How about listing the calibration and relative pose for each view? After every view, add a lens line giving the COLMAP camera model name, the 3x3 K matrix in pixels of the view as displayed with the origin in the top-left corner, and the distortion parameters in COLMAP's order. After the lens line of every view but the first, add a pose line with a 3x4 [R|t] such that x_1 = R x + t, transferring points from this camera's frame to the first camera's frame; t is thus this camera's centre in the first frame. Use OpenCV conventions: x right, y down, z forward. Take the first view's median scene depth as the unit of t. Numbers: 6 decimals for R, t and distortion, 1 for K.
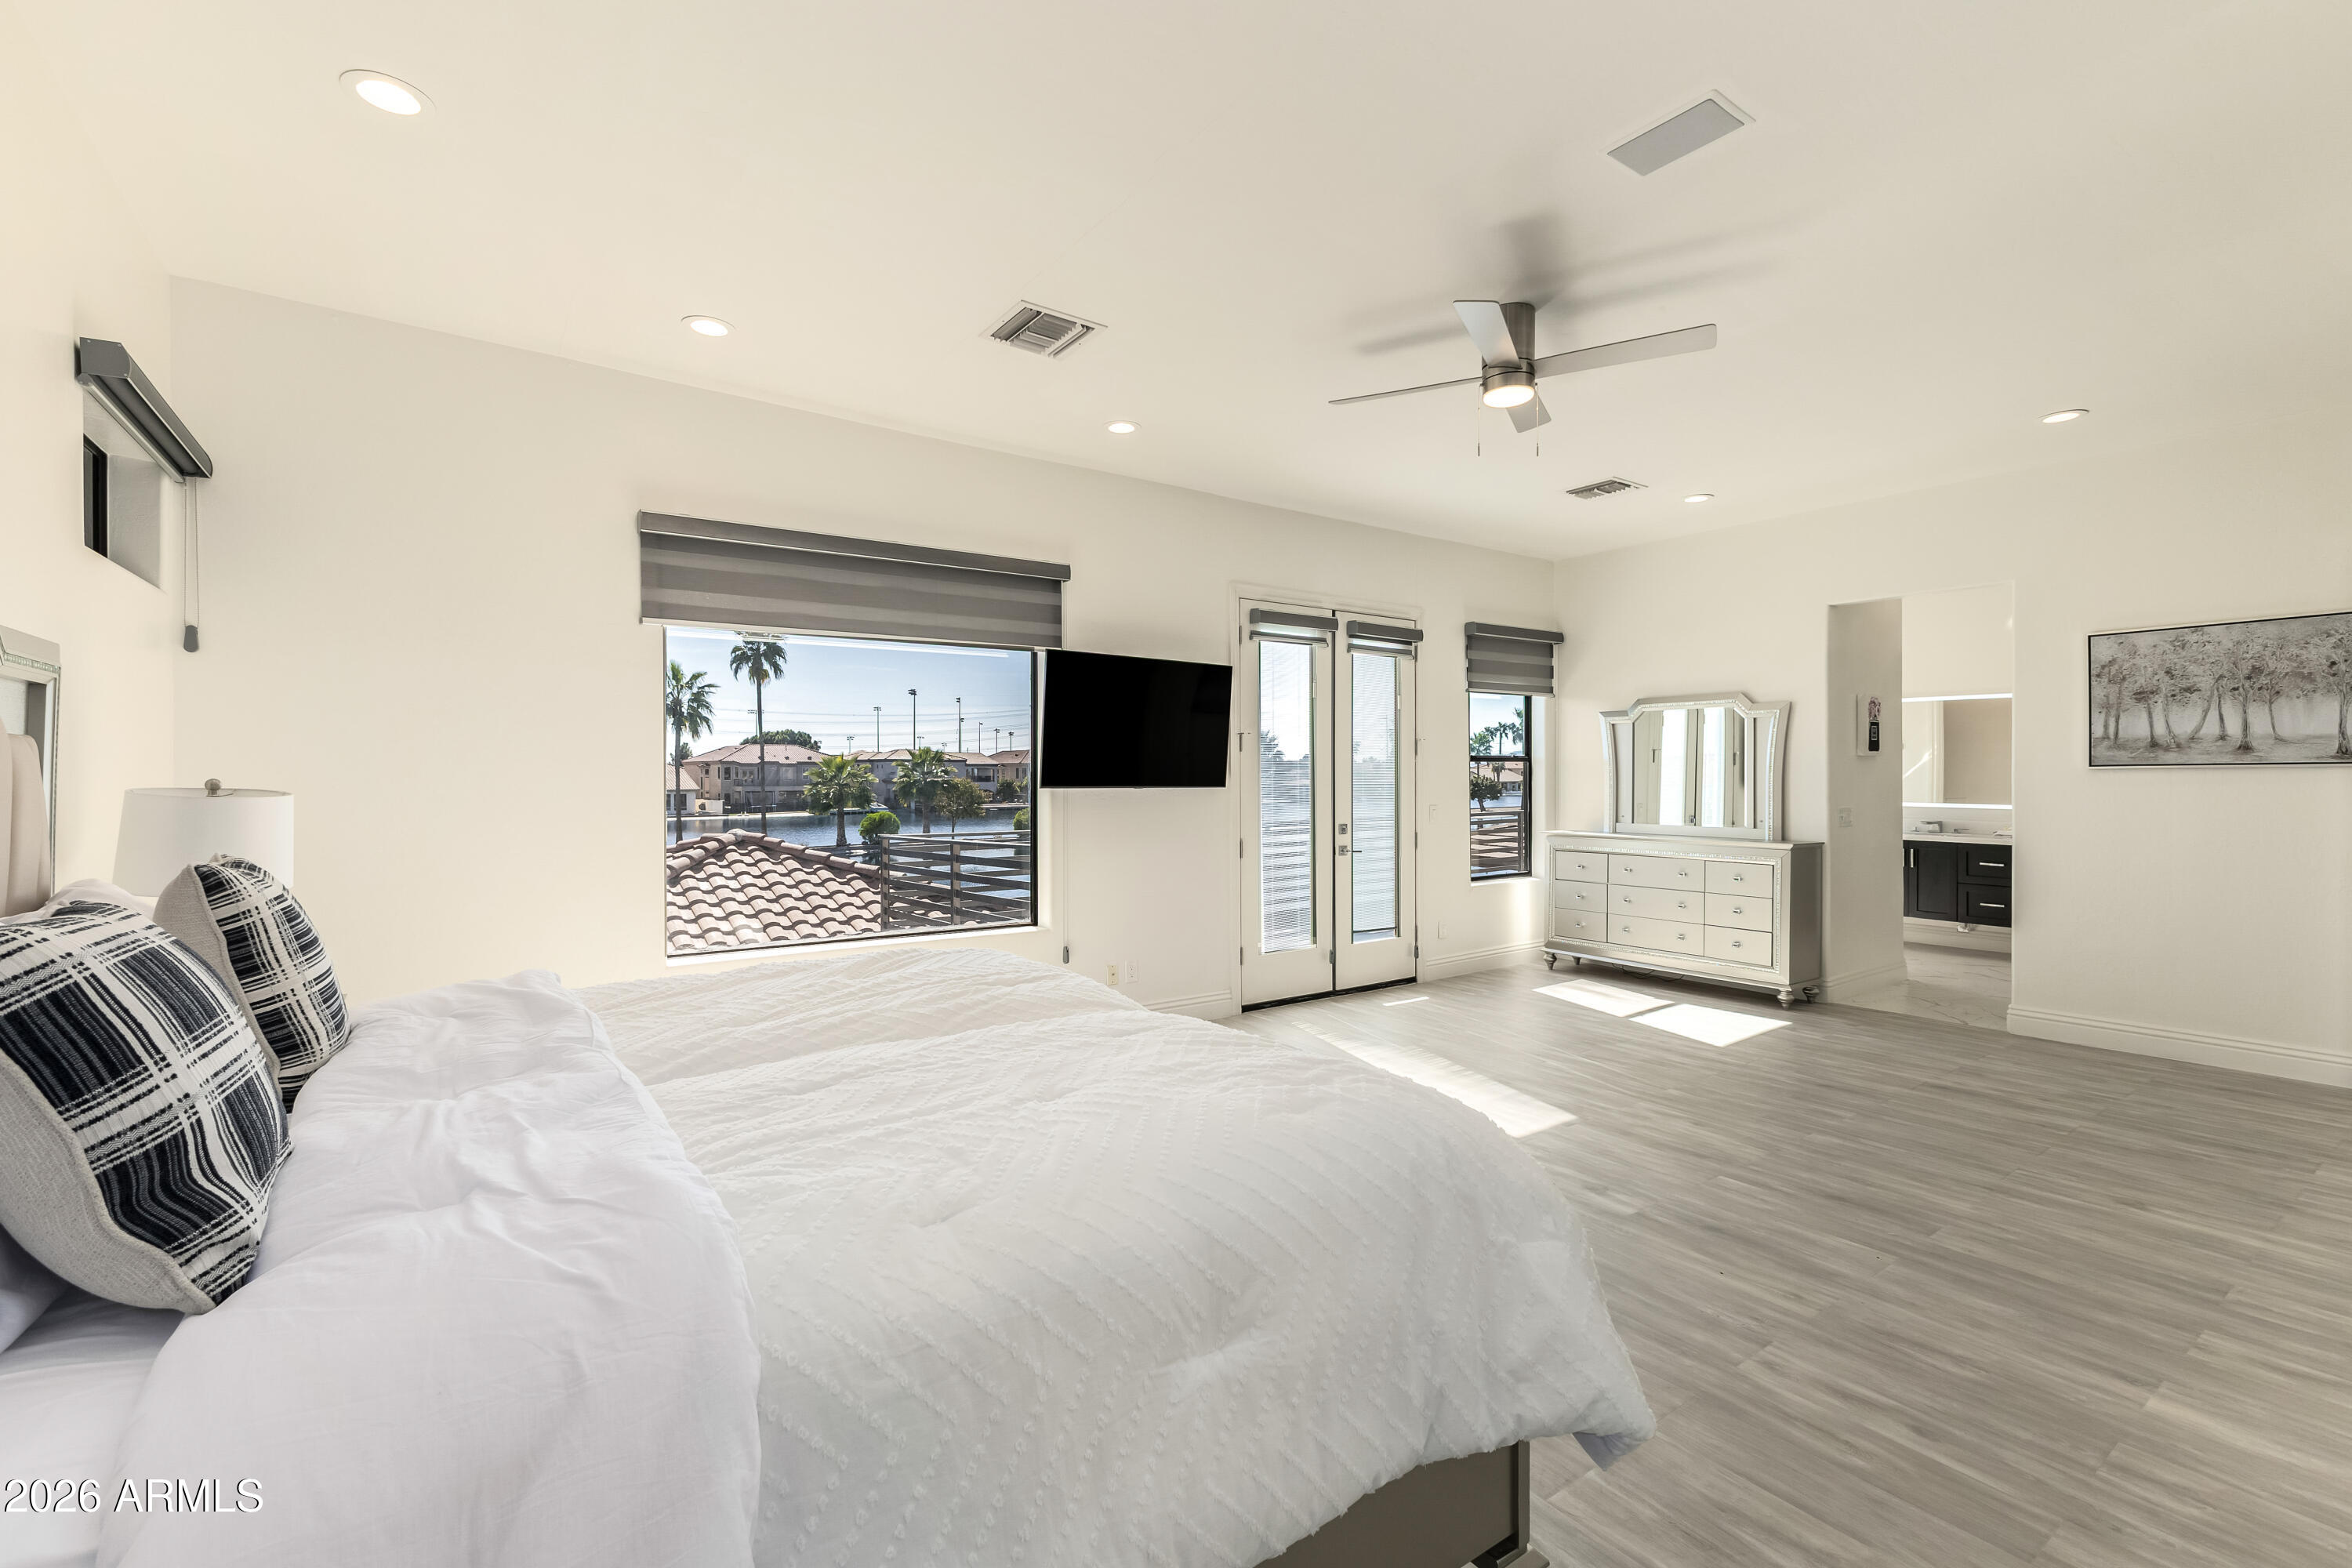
lens RADIAL K [[1013.1, 0, 1171.0], [0, 1013.1, 771.6], [0, 0, 1]] dist [0.010780, -0.000802]
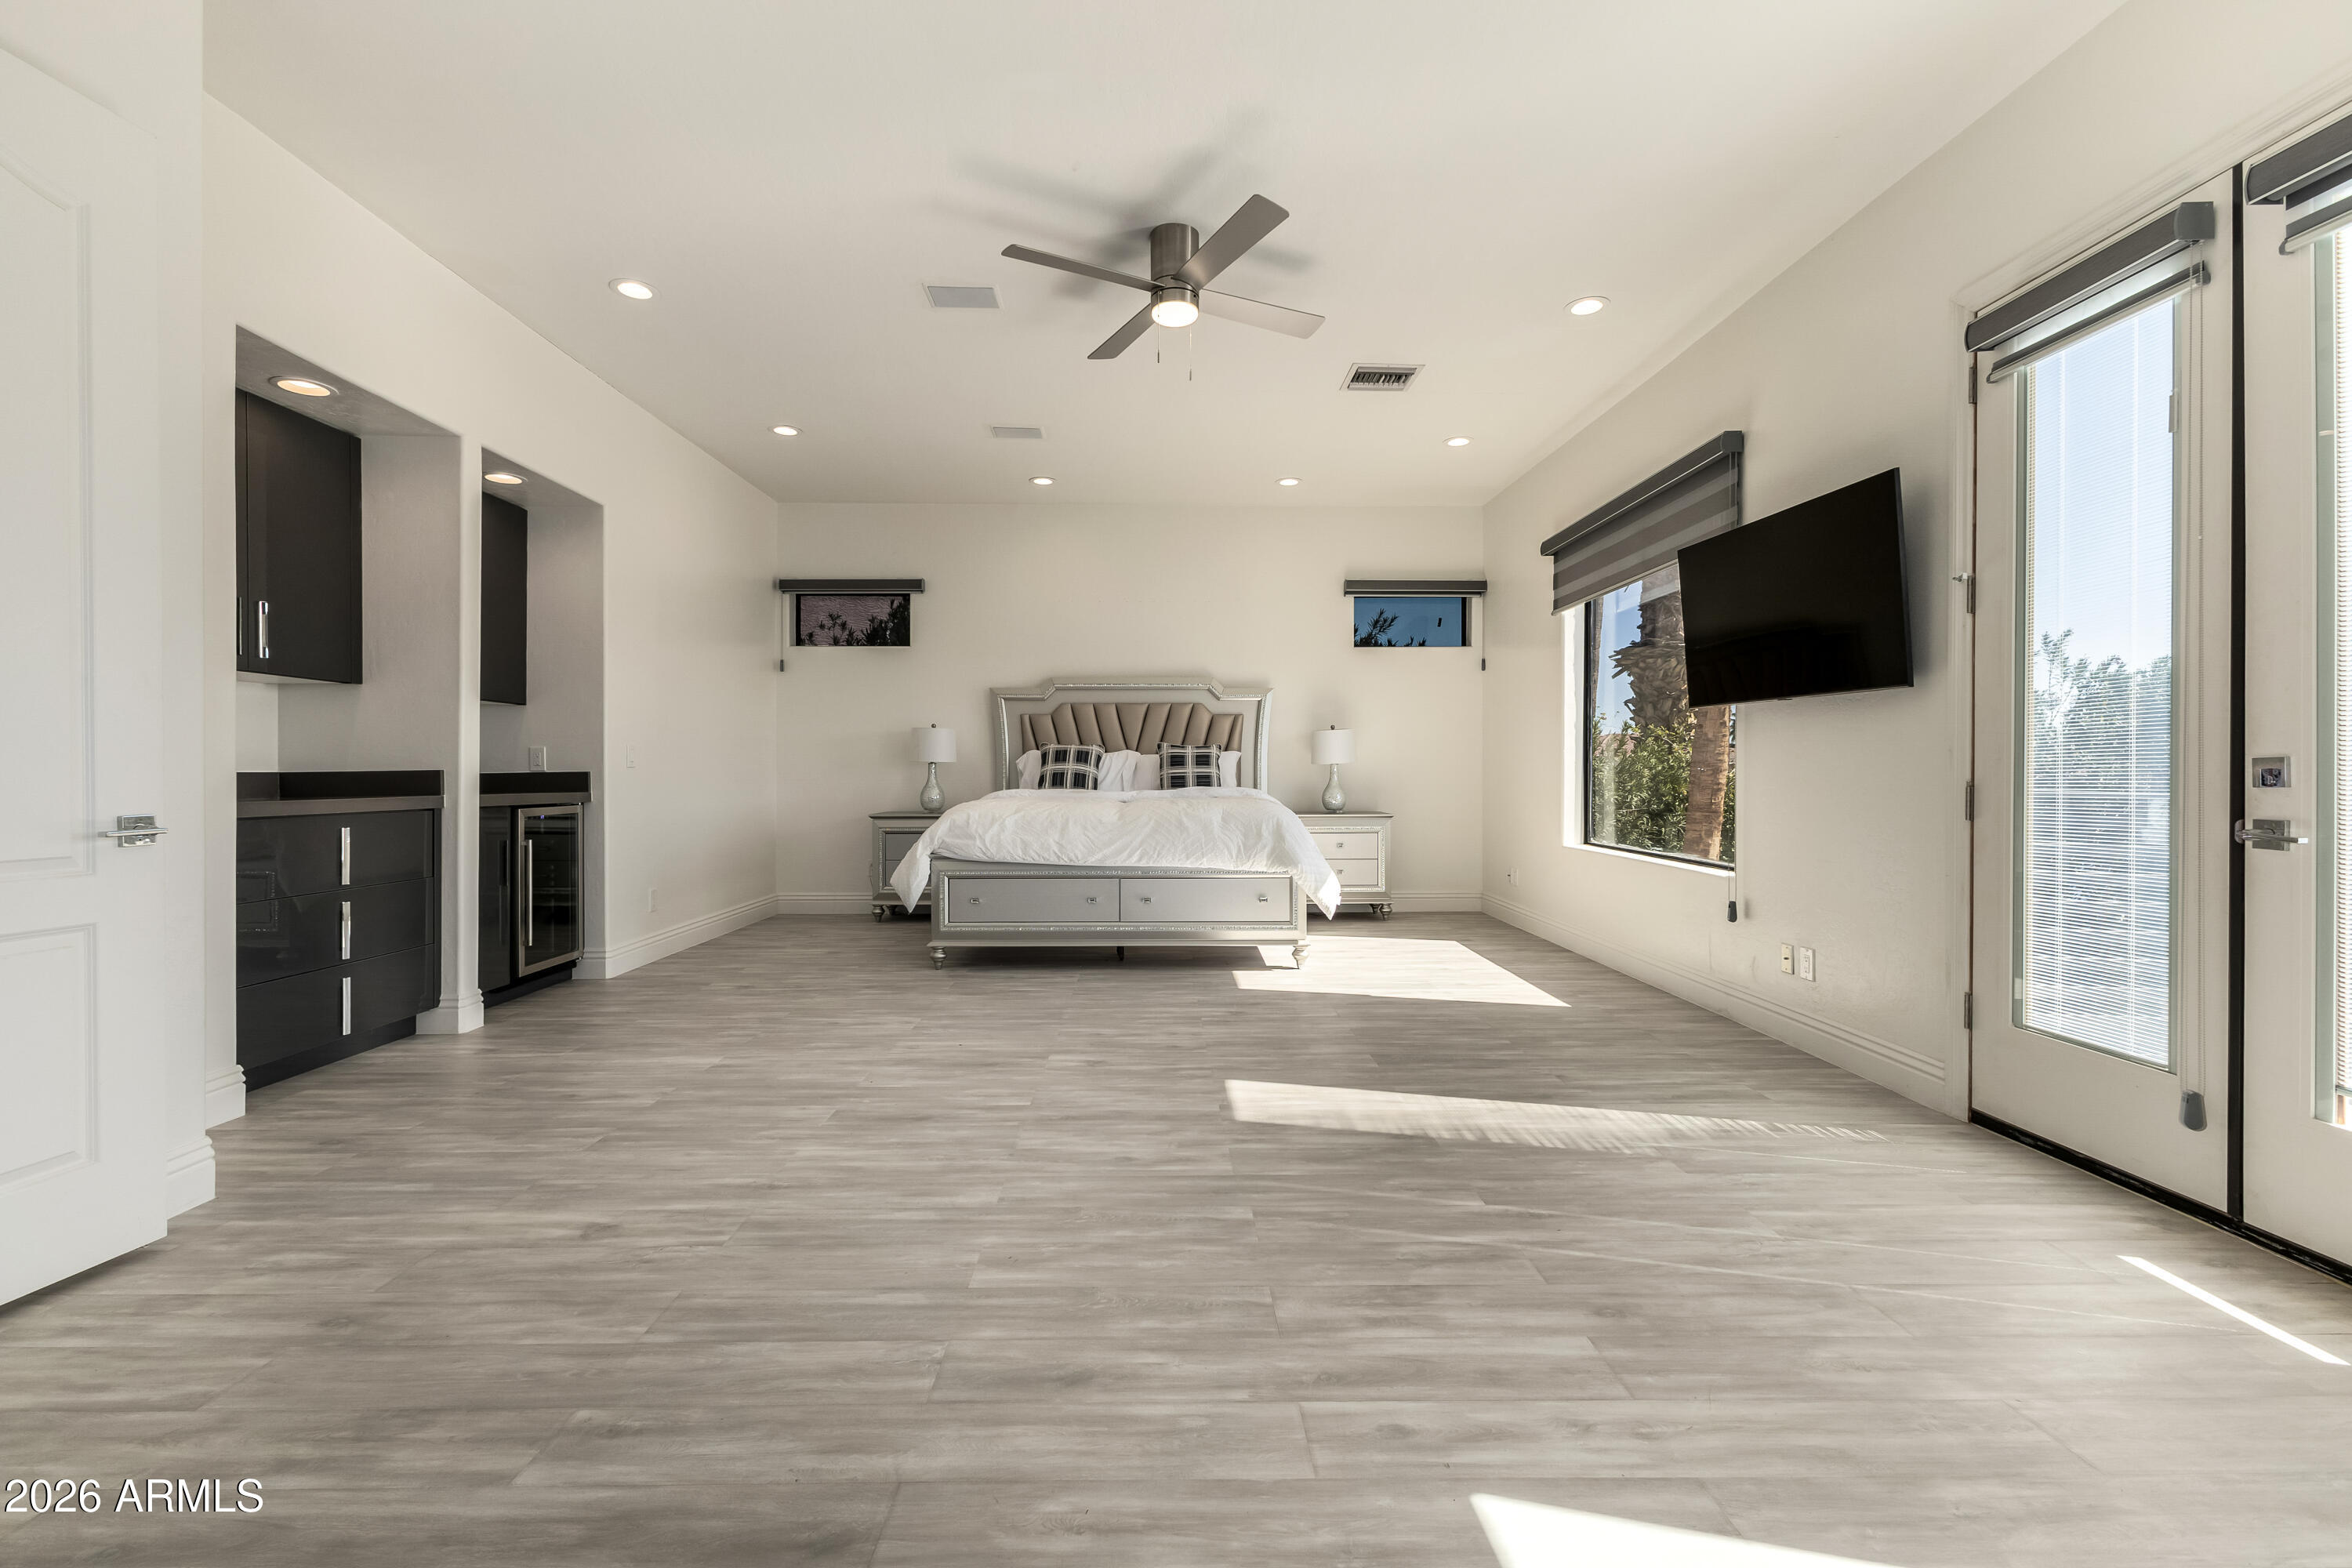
lens RADIAL K [[1013.1, 0, 1171.0], [0, 1013.1, 771.6], [0, 0, 1]] dist [0.010780, -0.000802]
pose [[-0.560312, -0.000356, -0.828282, 1.158814], [0.000640, 0.999999, -0.000863, 0.097997], [0.828282, -0.001014, -0.560311, 1.532989]]
